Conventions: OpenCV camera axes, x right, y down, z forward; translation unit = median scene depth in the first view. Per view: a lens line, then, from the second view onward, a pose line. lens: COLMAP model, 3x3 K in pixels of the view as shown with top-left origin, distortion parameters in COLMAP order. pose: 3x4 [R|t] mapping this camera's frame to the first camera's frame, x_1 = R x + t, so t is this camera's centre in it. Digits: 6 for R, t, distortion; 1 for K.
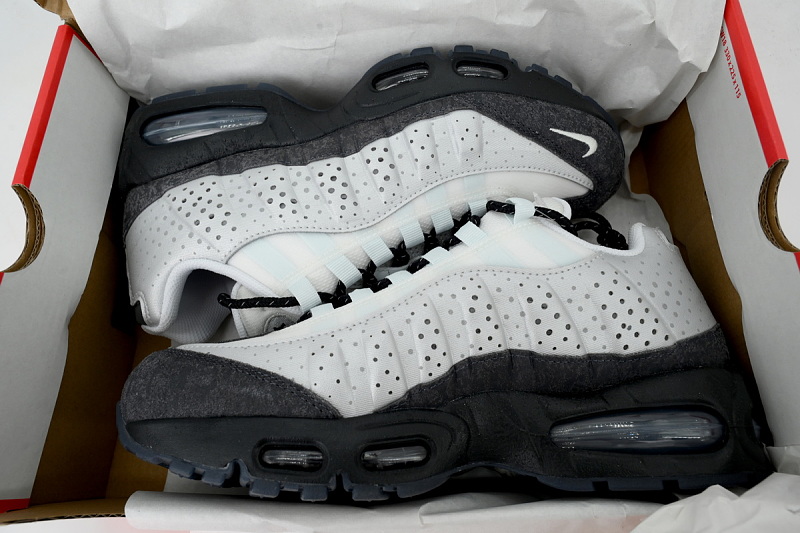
lens RADIAL K [[529.0, 0, 400.0], [0, 529.0, 266.5], [0, 0, 1]] dist [-0.003675, -0.000235]
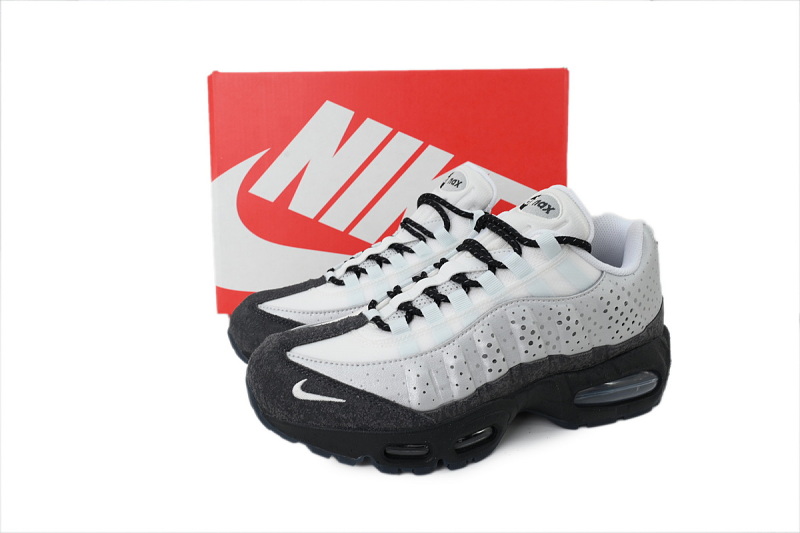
lens RADIAL K [[529.0, 0, 400.0], [0, 529.0, 266.5], [0, 0, 1]] dist [-0.003675, -0.000235]
pose [[-0.973907, 0.012275, -0.226615, 0.420953], [-0.040926, -0.991665, 0.122170, -0.126498], [-0.223227, 0.128257, 0.966292, -0.104438]]
